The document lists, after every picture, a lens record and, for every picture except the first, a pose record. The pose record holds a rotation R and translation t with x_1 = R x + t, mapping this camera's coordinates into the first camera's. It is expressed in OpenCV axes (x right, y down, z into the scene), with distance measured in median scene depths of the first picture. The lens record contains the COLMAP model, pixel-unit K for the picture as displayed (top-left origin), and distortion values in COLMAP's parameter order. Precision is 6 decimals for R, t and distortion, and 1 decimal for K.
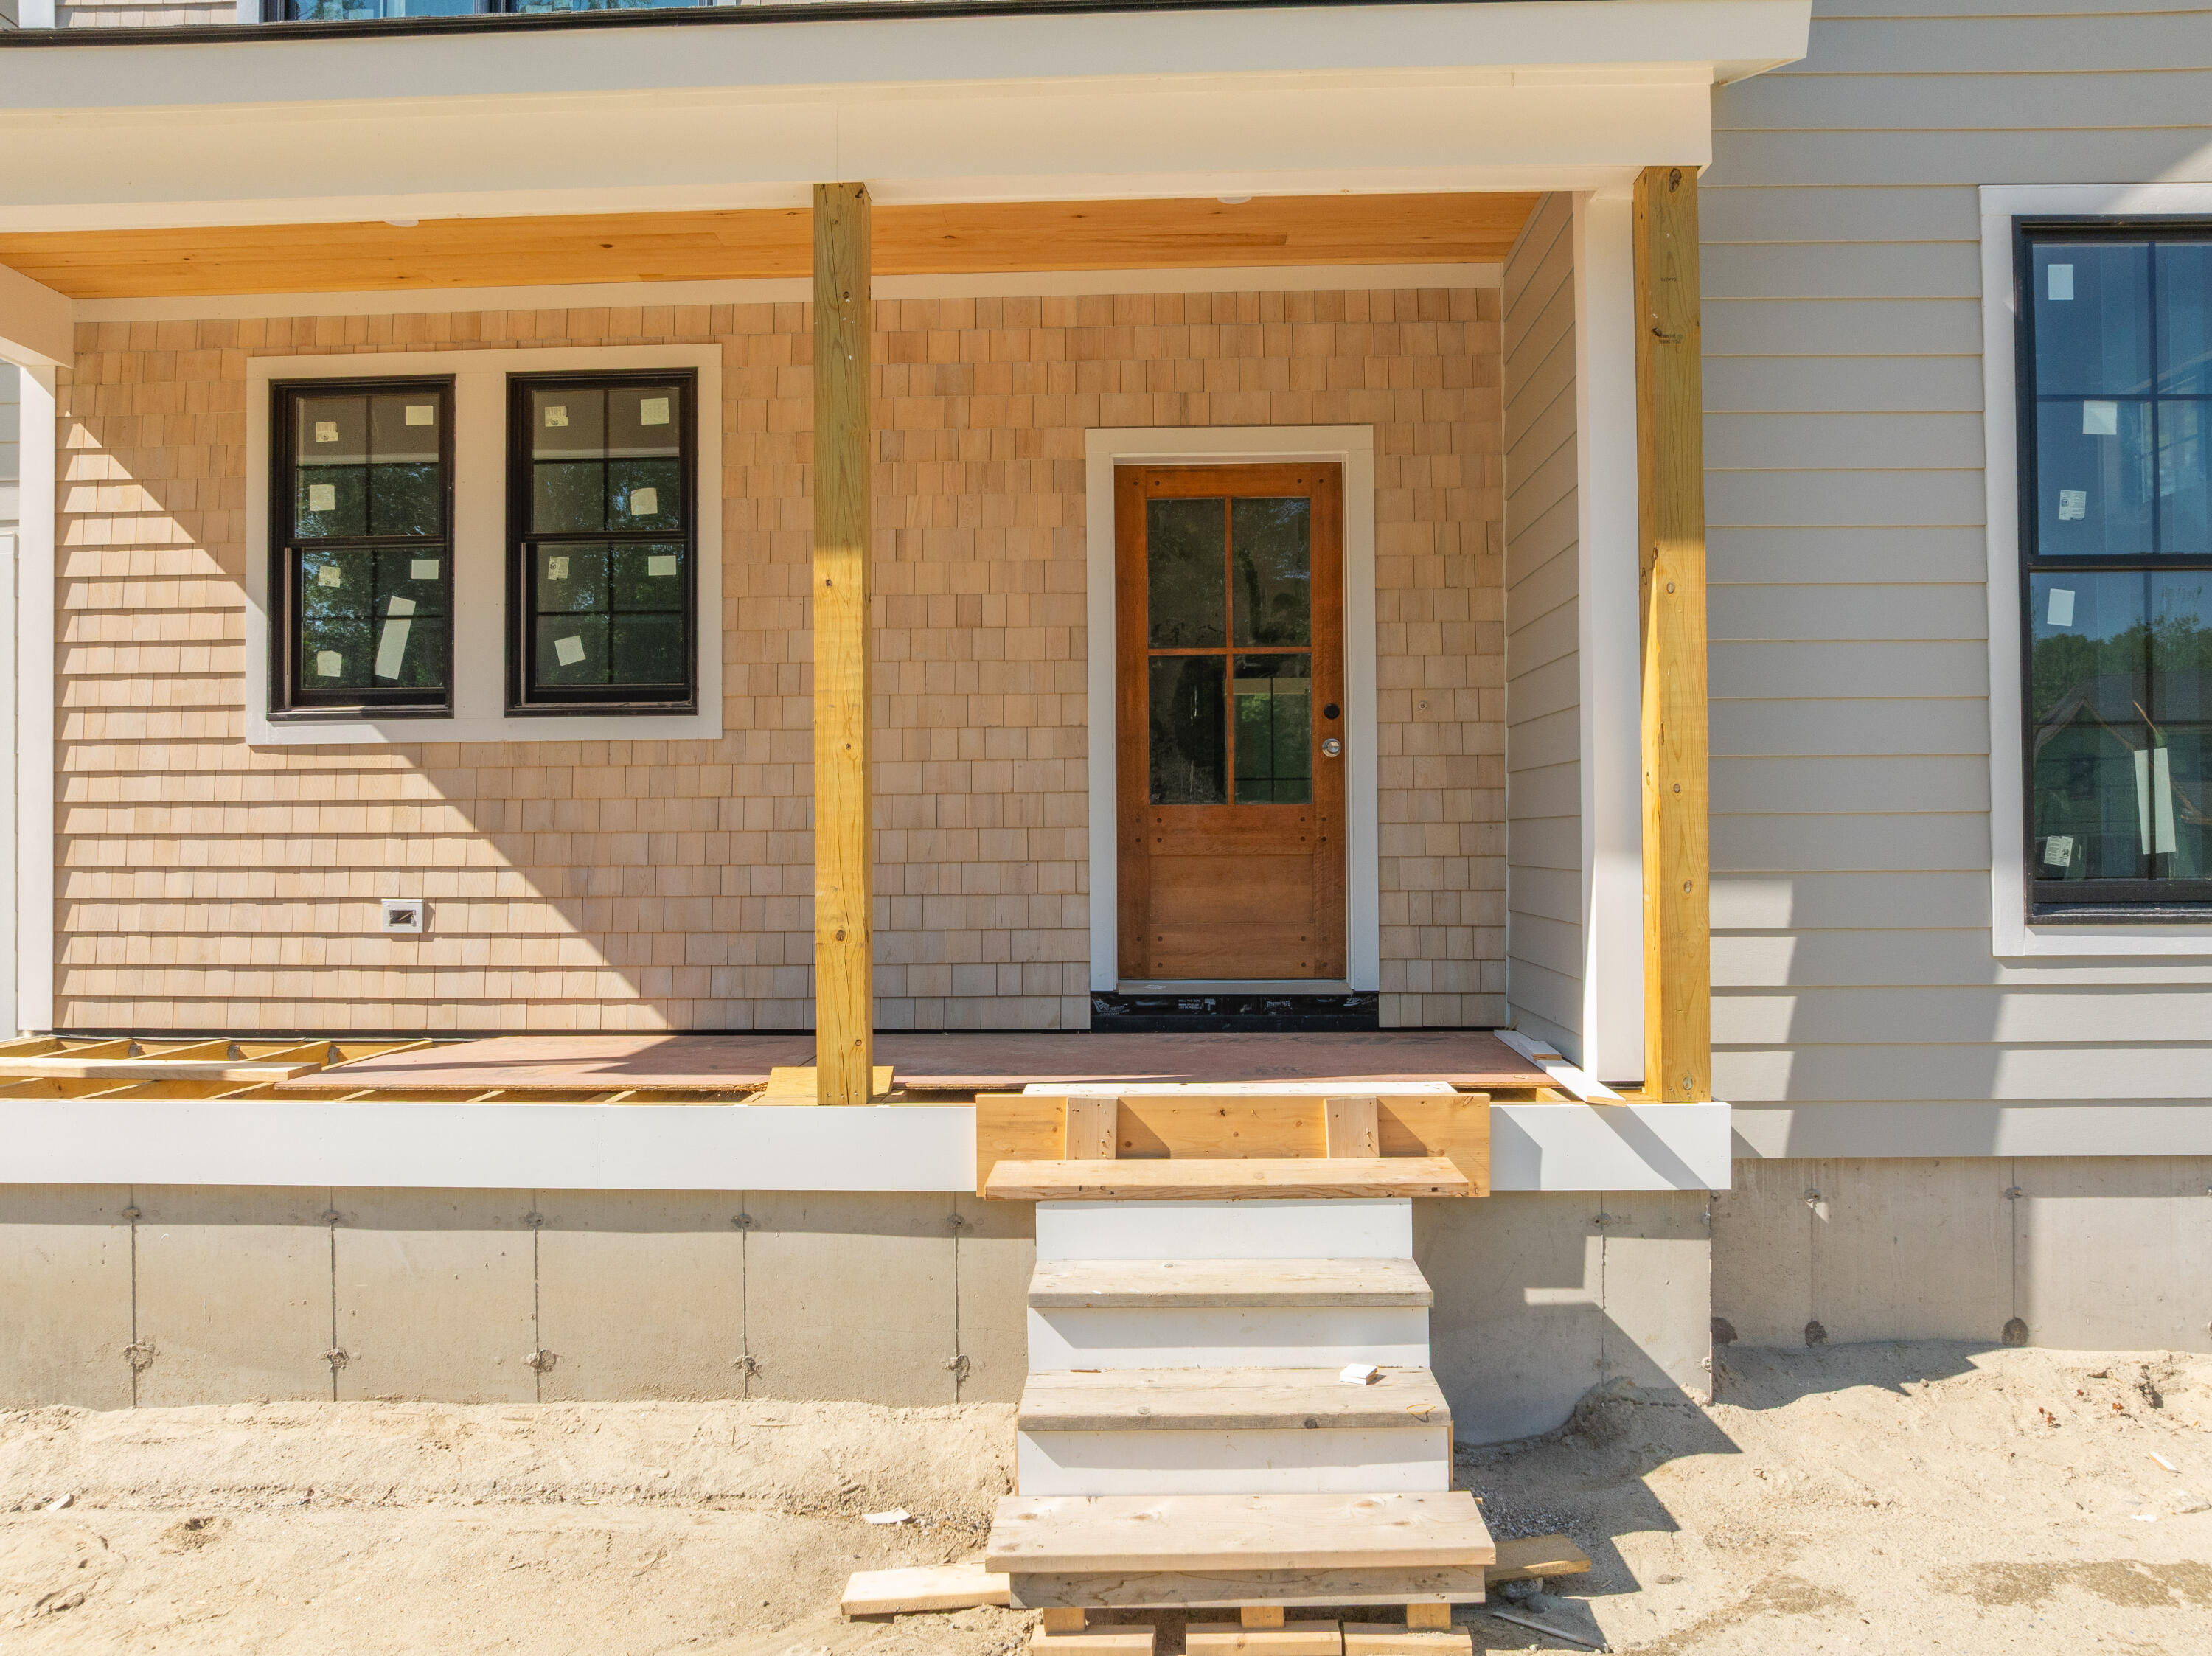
lens RADIAL K [[1602.7, 0, 1106.0], [0, 1602.7, 828.0], [0, 0, 1]] dist [-0.002531, -0.015895]
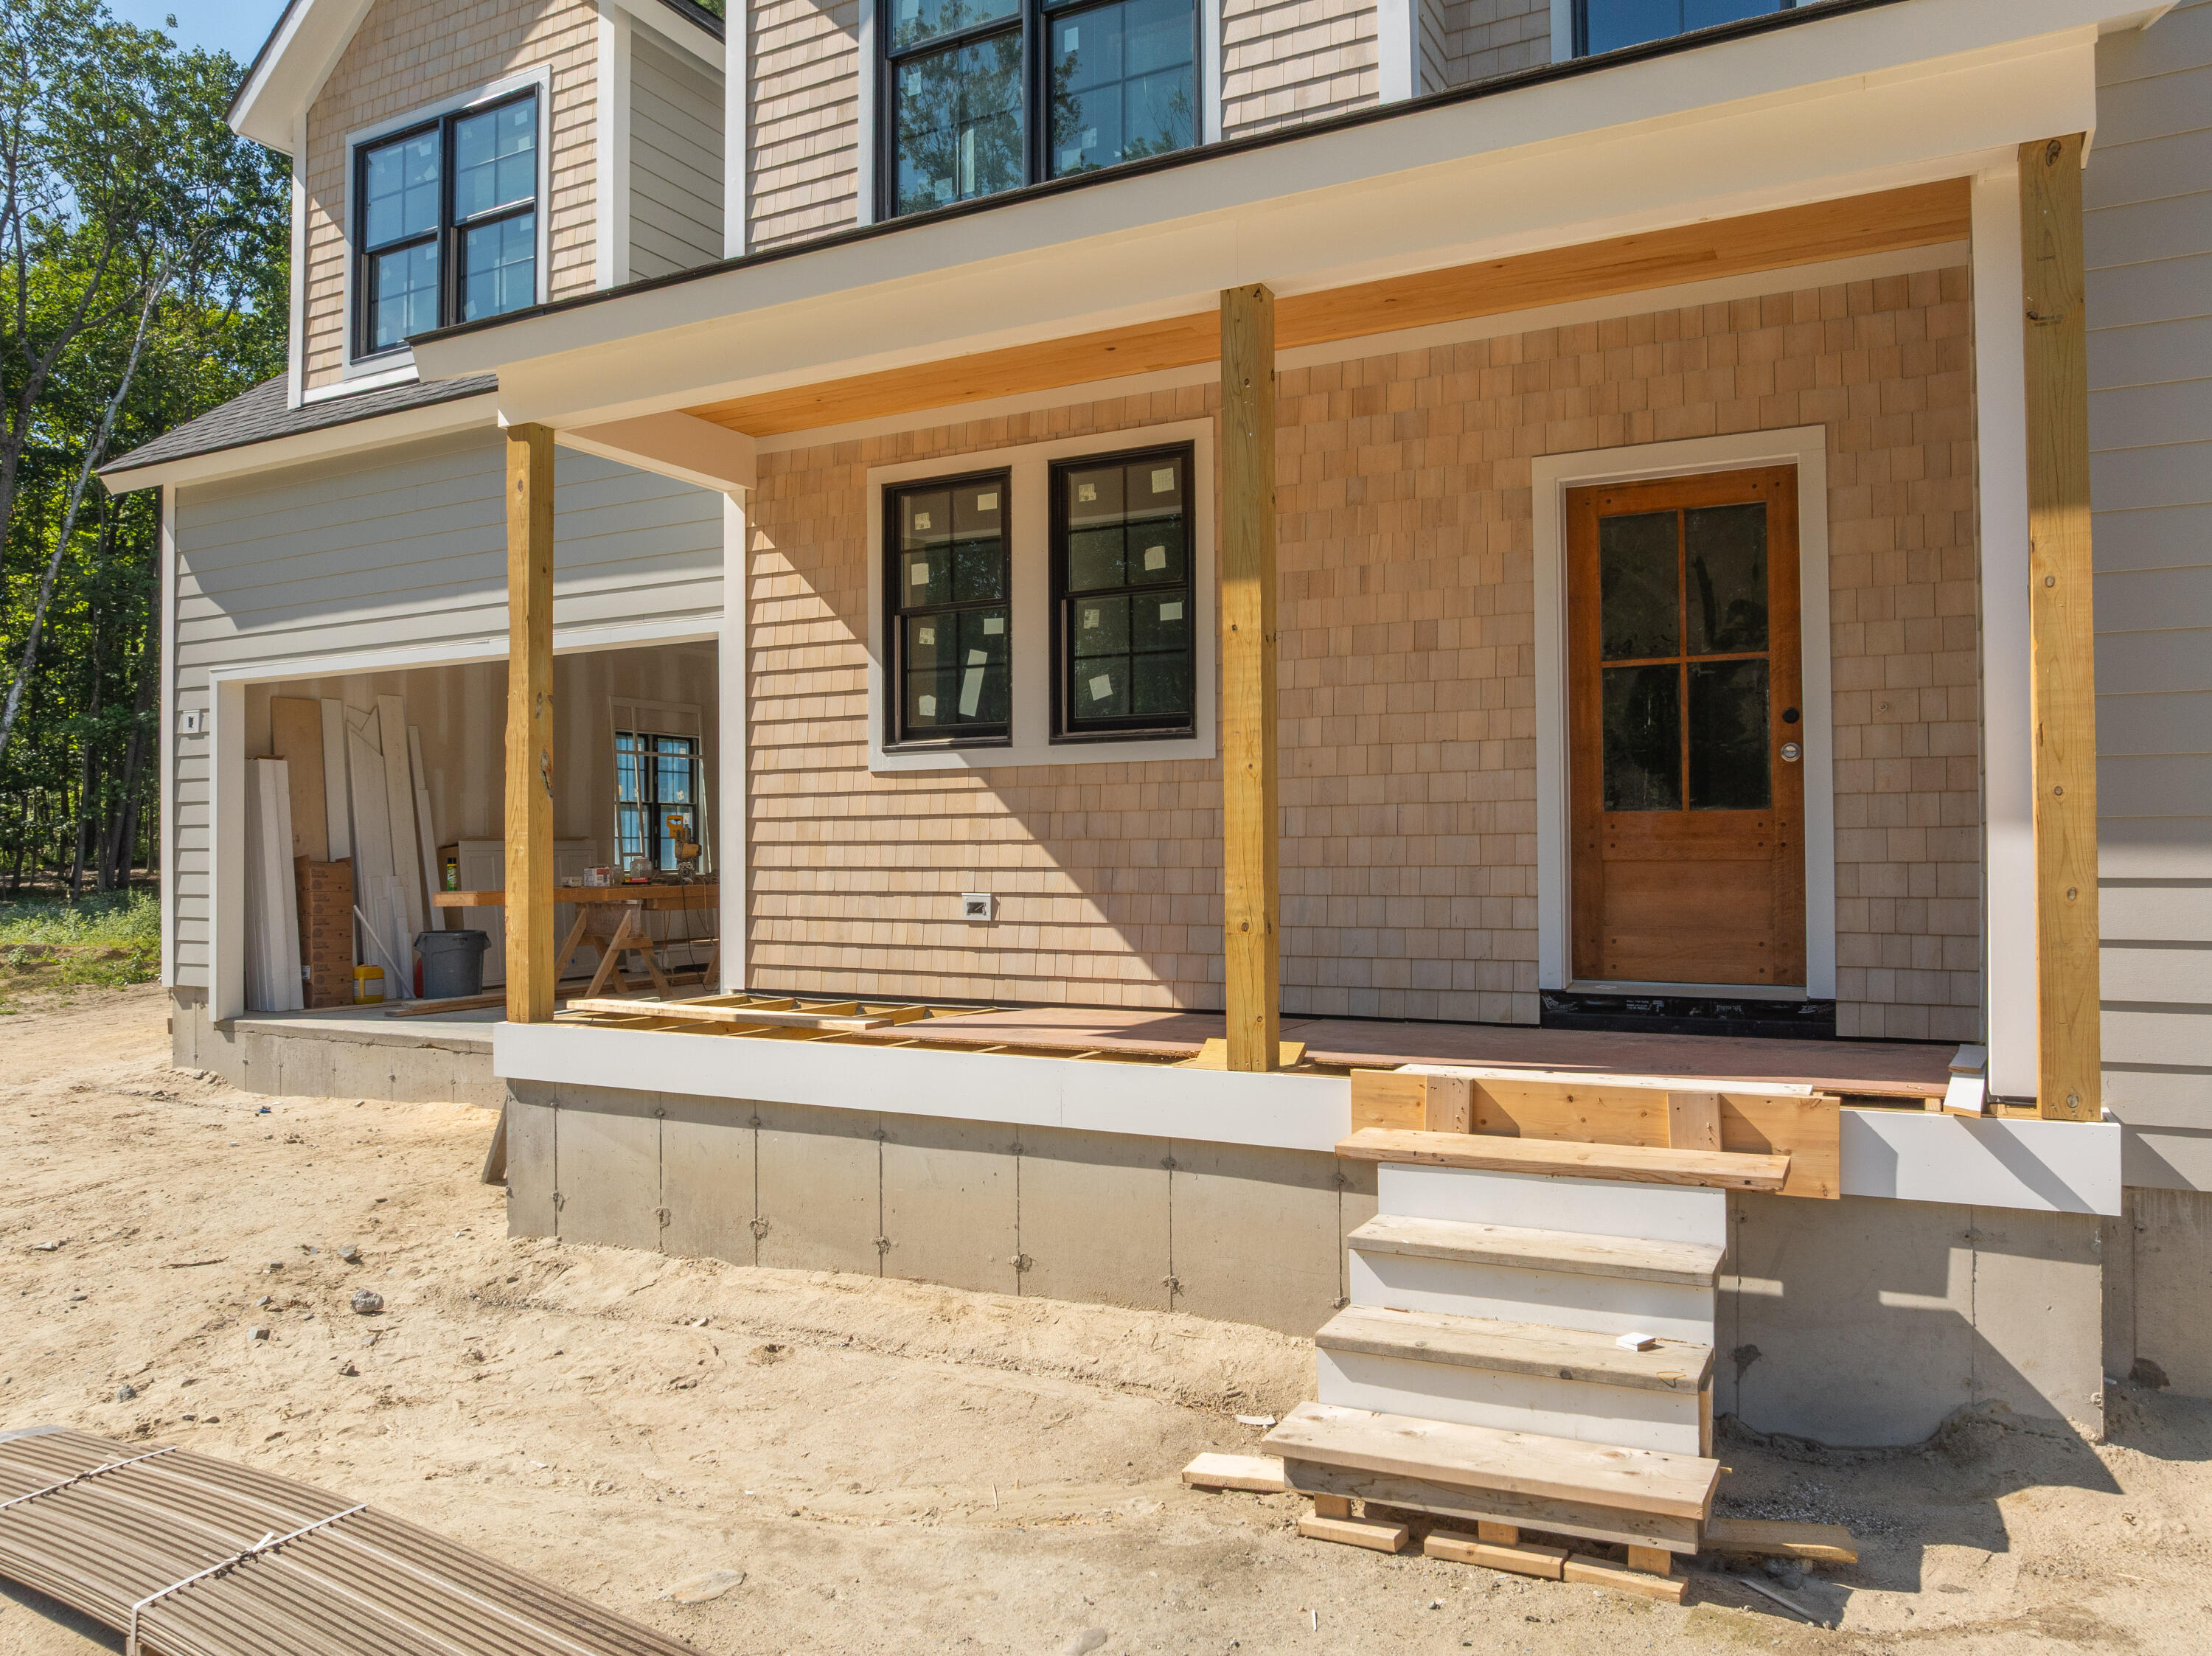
lens RADIAL K [[1595.3, 0, 1106.0], [0, 1595.3, 828.0], [0, 0, 1]] dist [0.012337, -0.007263]
pose [[0.904995, -0.005523, -0.425386, 0.189443], [0.003960, 0.999982, -0.004559, -0.000381], [0.425404, 0.002441, 0.905000, -0.080146]]
